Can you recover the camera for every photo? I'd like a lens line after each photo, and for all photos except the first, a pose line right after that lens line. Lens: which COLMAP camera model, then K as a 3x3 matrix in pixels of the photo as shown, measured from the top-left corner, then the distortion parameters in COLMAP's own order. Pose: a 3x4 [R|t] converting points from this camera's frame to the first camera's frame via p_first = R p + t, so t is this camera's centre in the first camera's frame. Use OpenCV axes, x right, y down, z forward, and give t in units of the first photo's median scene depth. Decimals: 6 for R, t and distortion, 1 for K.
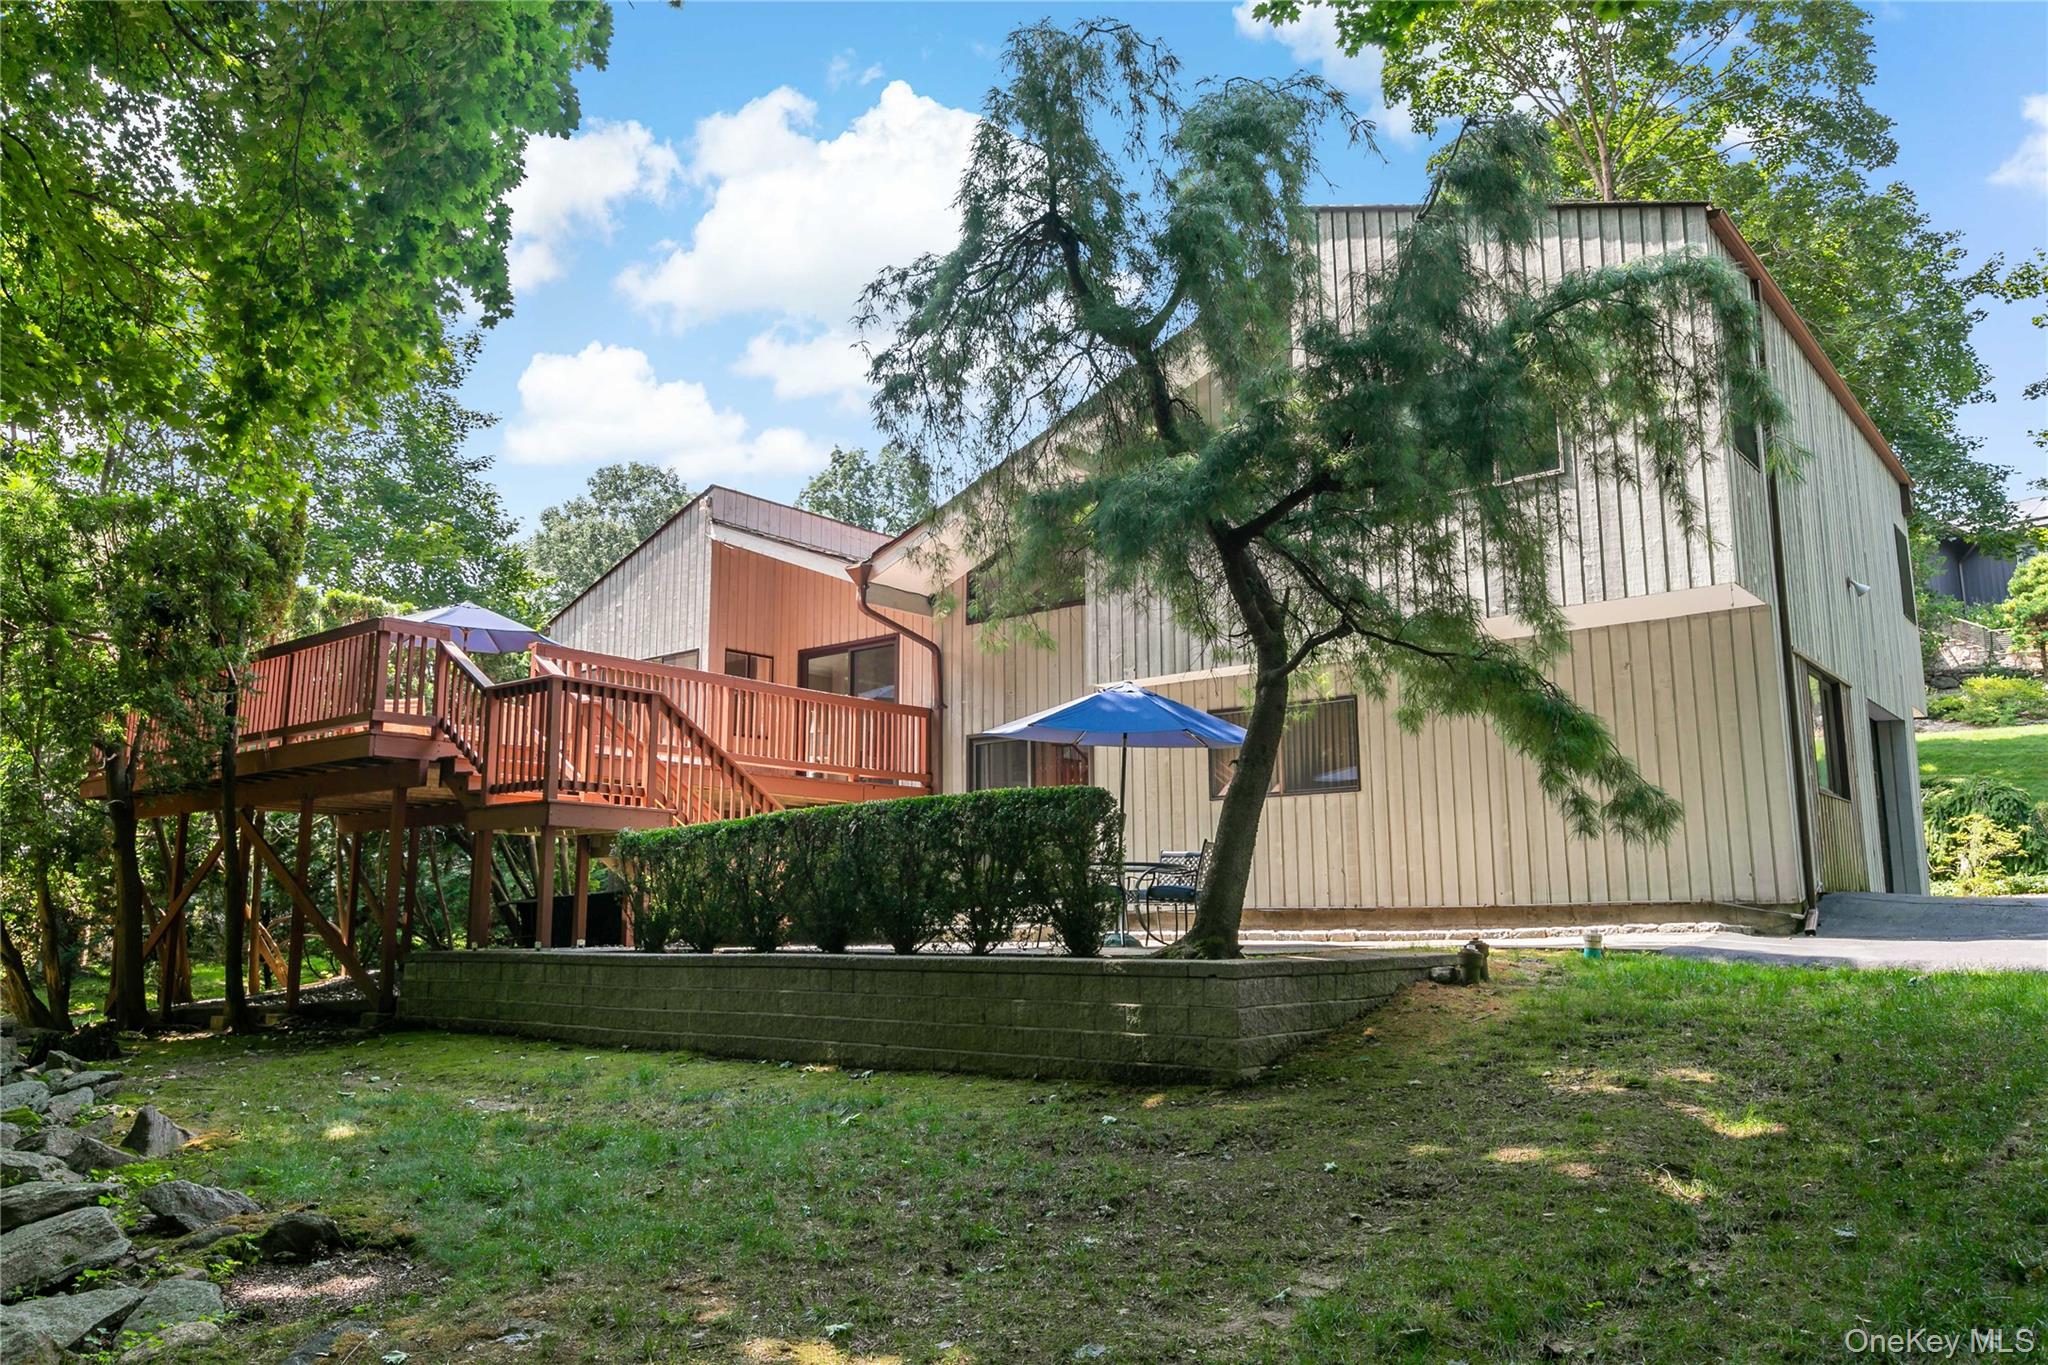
lens RADIAL K [[1447.0, 0, 1022.5], [0, 1447.0, 683.5], [0, 0, 1]] dist [-0.010790, -0.000903]
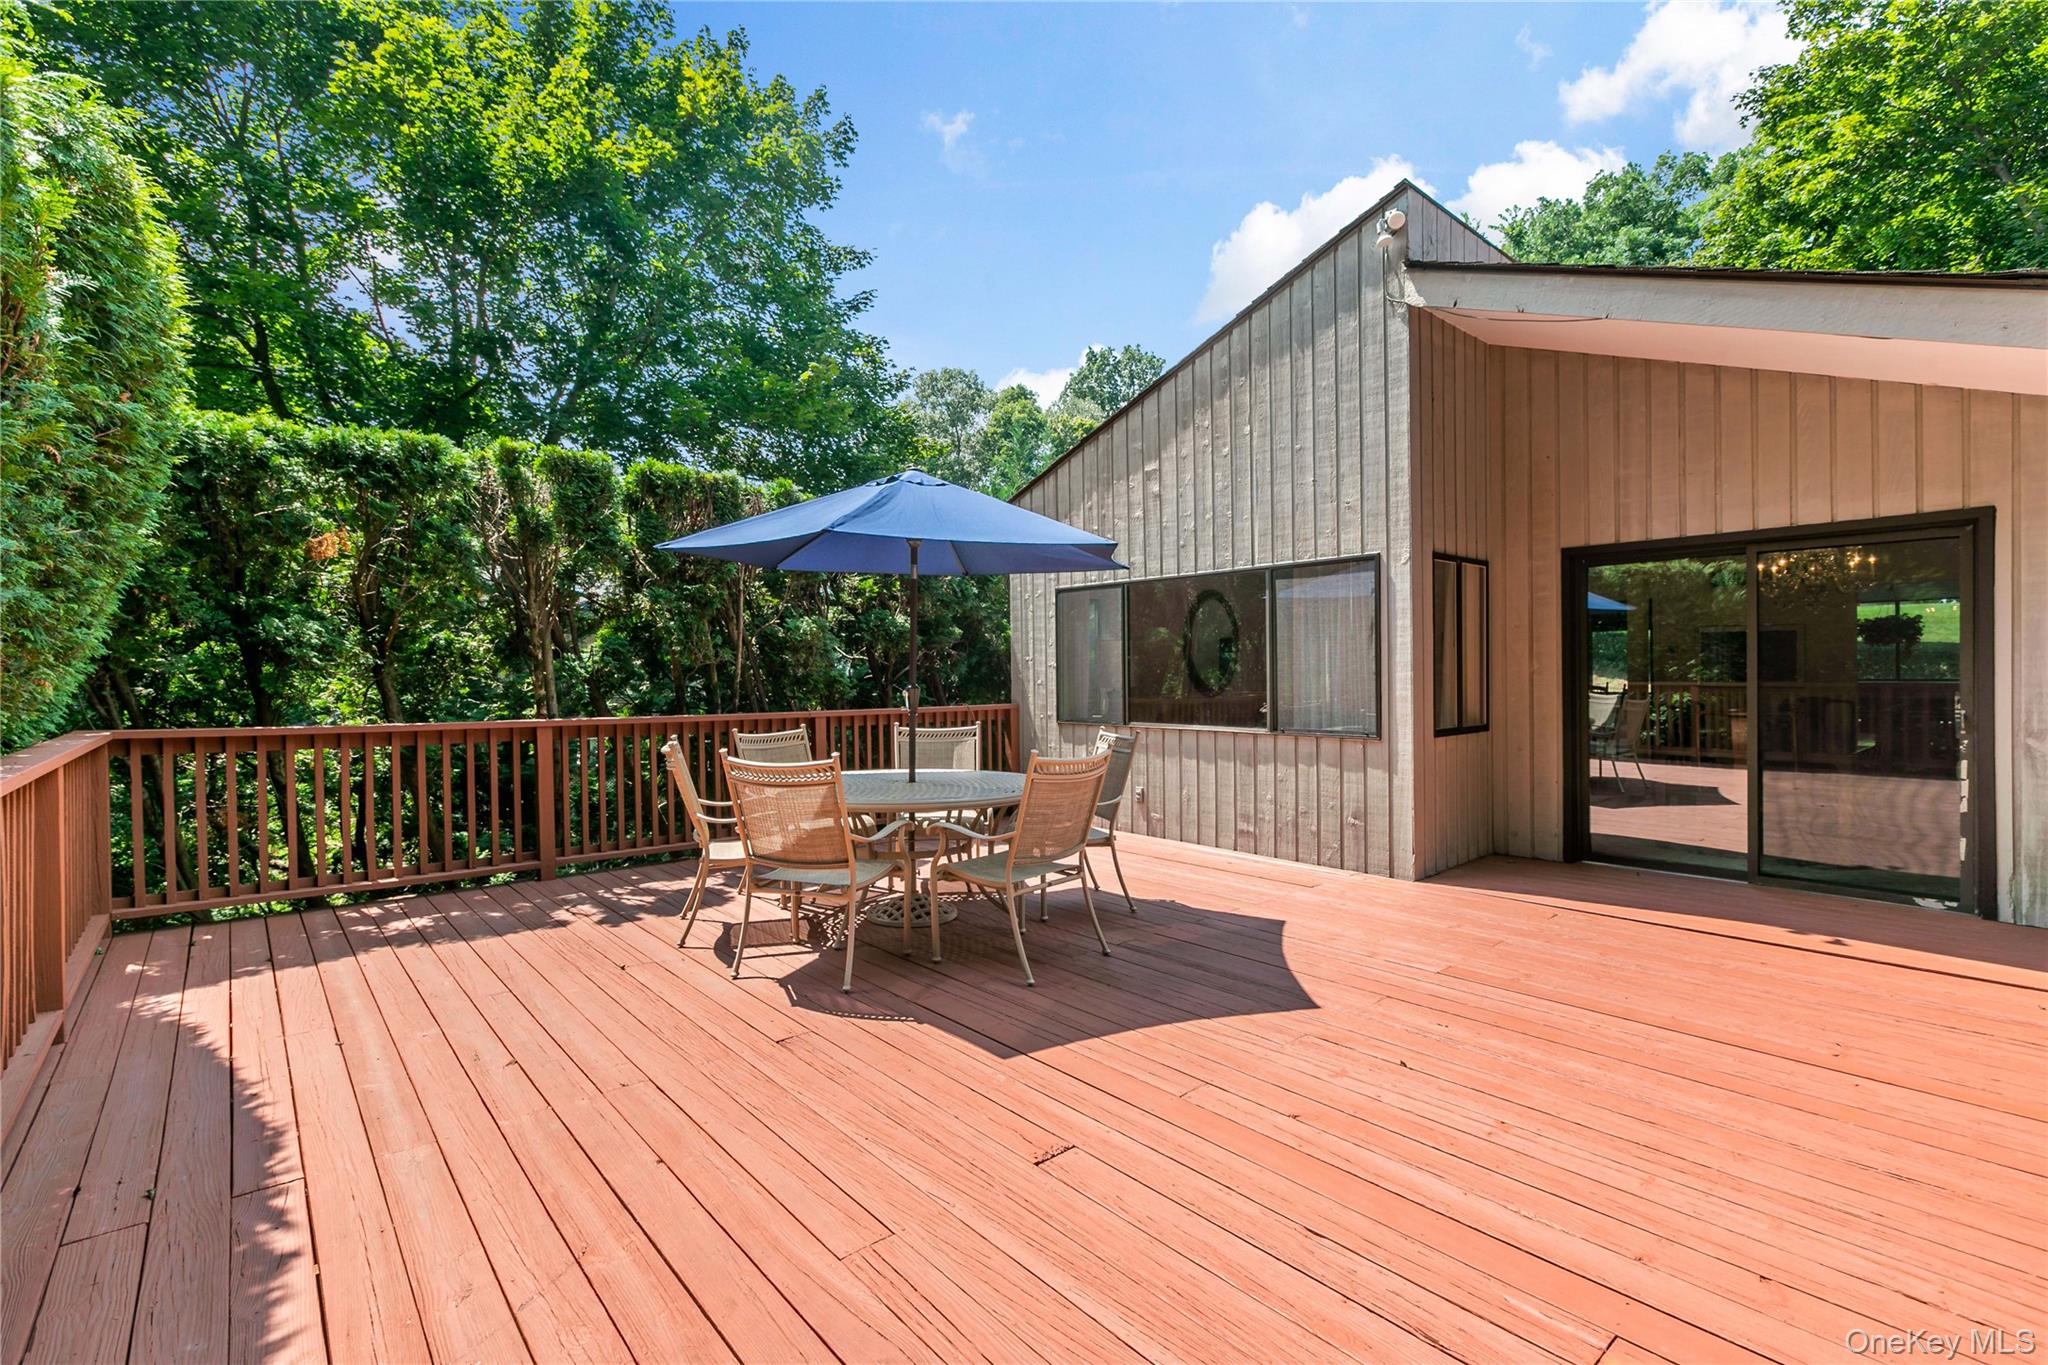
lens RADIAL K [[924.0, 0, 1025.3], [0, 924.0, 684.4], [0, 0, 1]] dist [0.003345, -0.002636]
pose [[0.986076, -0.004109, -0.166246, -0.193148], [0.032834, 0.984826, 0.170410, -0.025024], [0.163023, -0.173496, 0.971248, 0.460398]]
